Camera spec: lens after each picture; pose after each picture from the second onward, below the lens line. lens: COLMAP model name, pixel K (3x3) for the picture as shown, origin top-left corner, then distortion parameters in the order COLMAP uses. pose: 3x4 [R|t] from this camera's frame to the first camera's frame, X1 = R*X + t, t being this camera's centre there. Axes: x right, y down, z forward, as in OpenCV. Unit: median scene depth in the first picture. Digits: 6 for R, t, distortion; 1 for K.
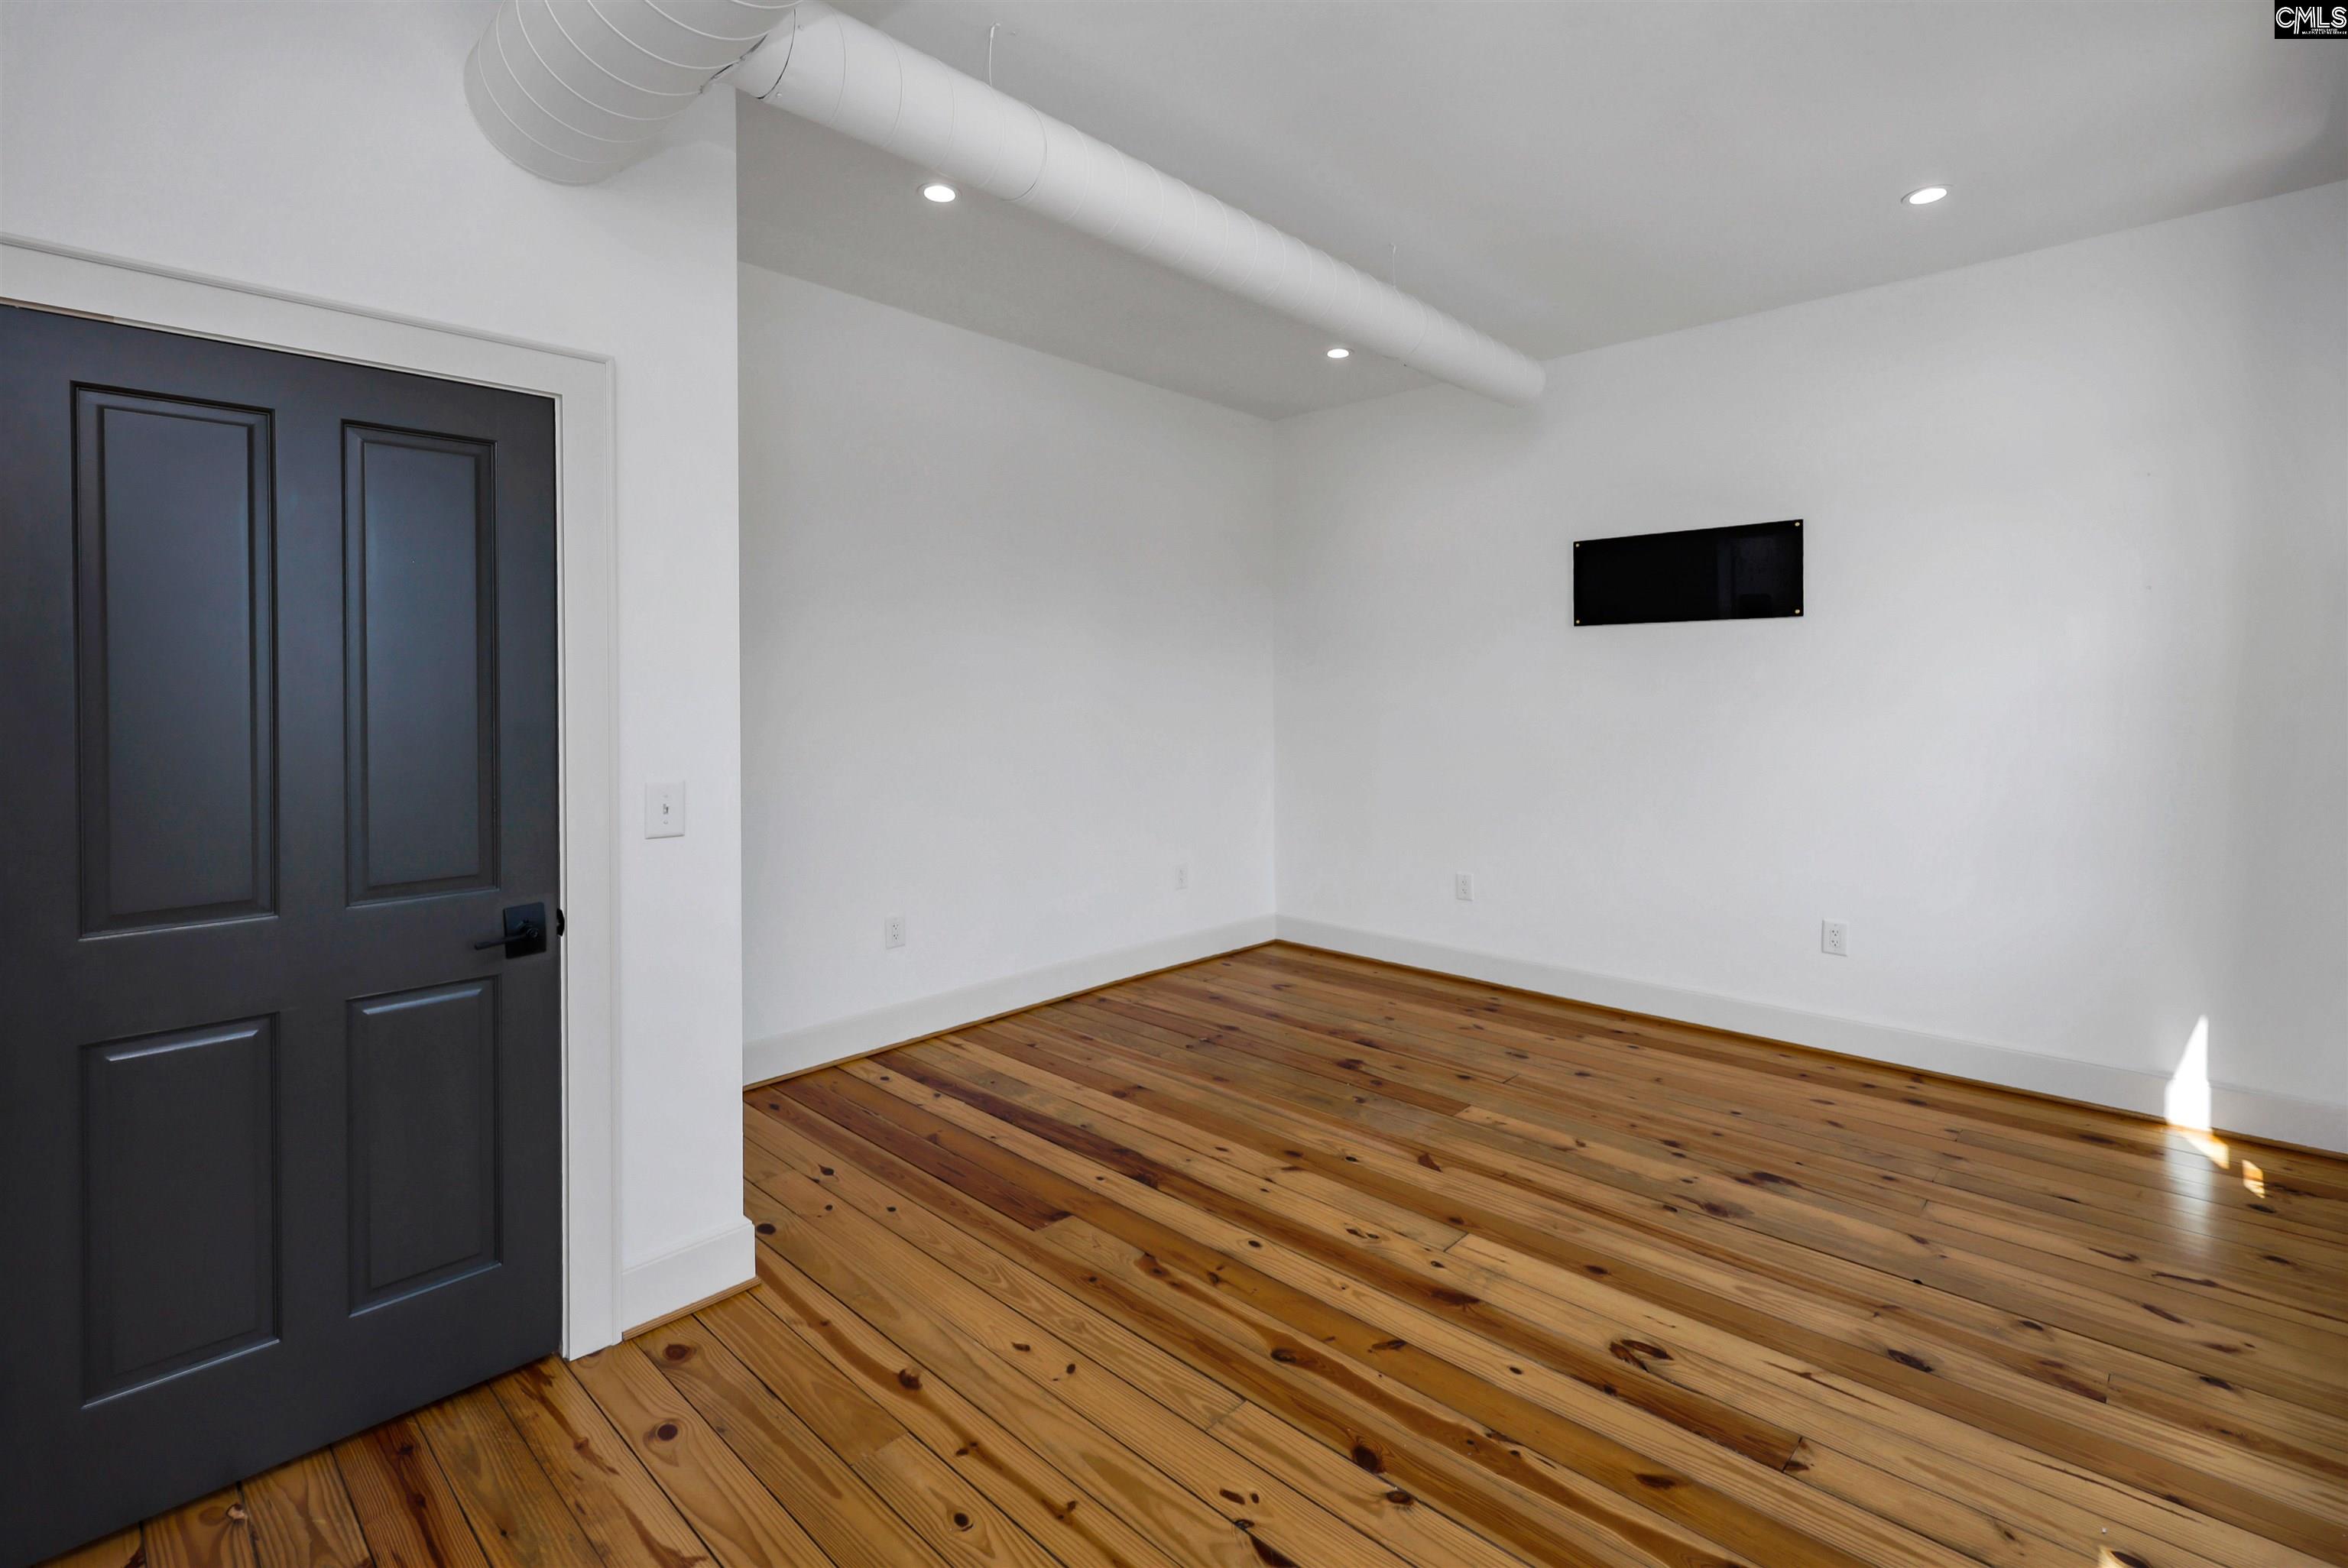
lens RADIAL K [[1078.5, 0, 1179.8], [0, 1078.5, 685.5], [0, 0, 1]] dist [-0.001913, -0.000257]
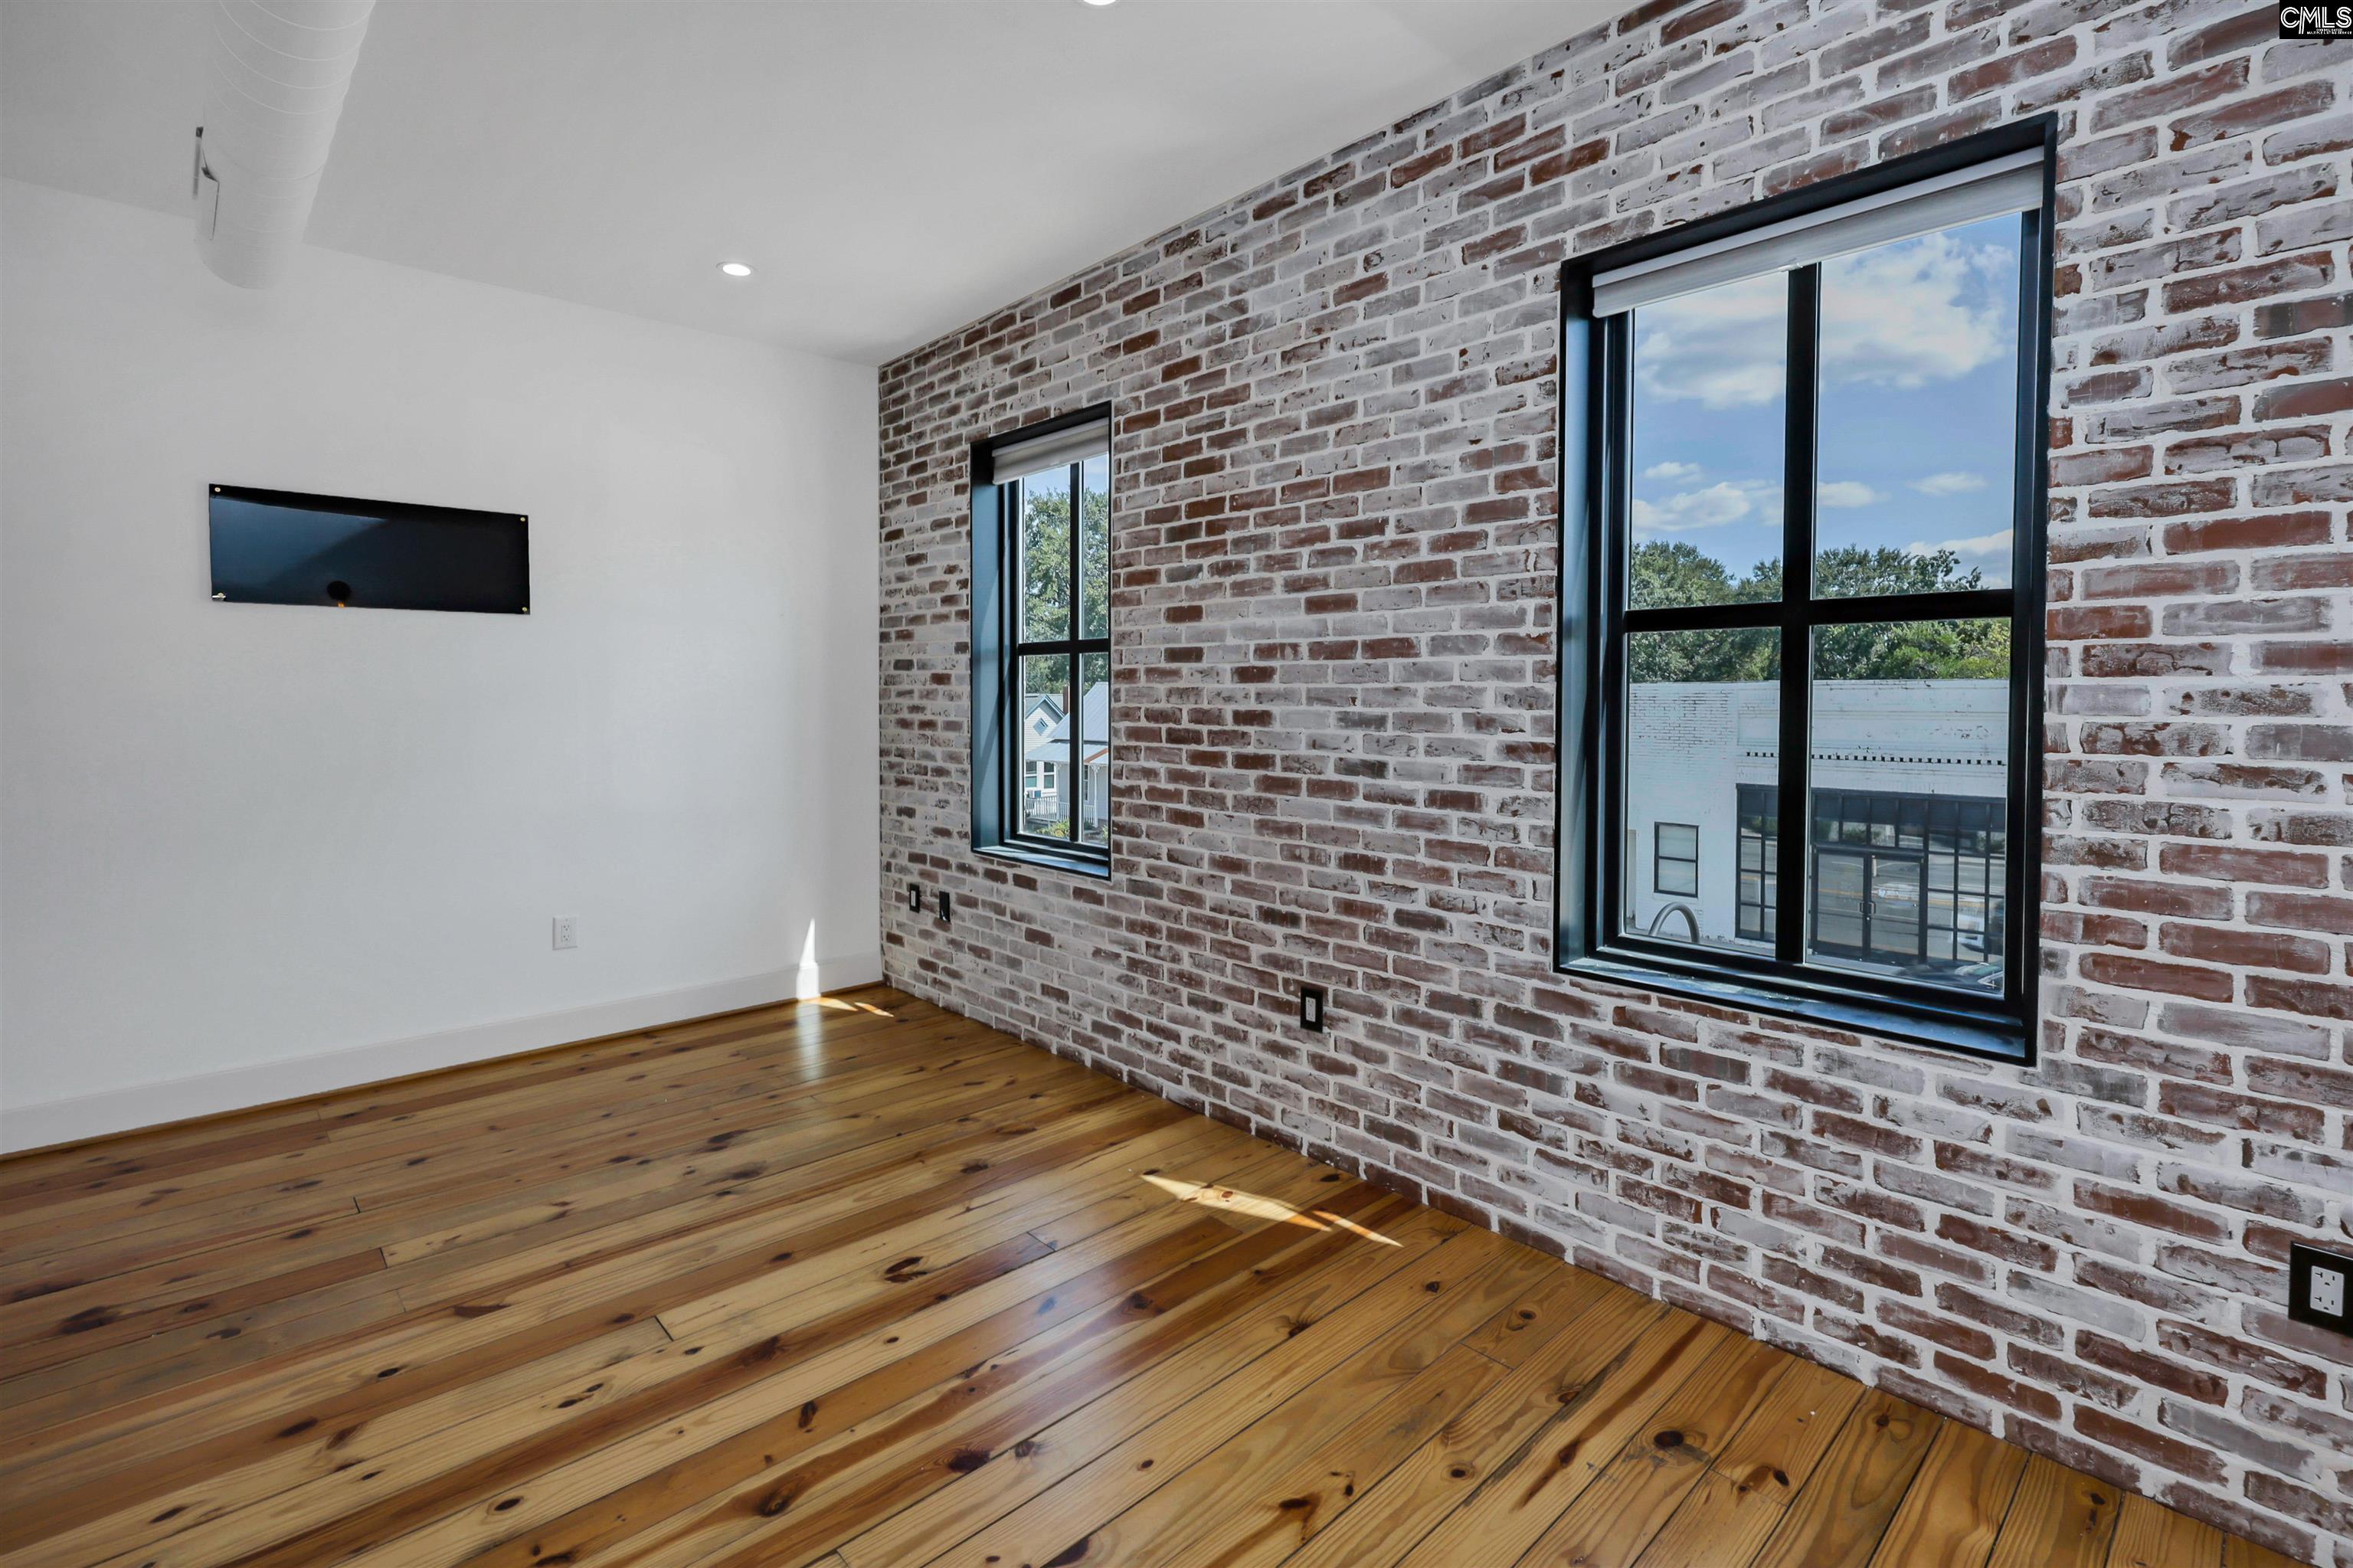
lens RADIAL K [[1081.0, 0, 1182.3], [0, 1081.0, 685.3], [0, 0, 1]] dist [-0.001913, -0.000257]
pose [[0.057115, 0.009570, 0.998322, -0.487791], [0.001347, 0.999952, -0.009663, 0.015102], [-0.998367, 0.001897, 0.057099, 0.458634]]
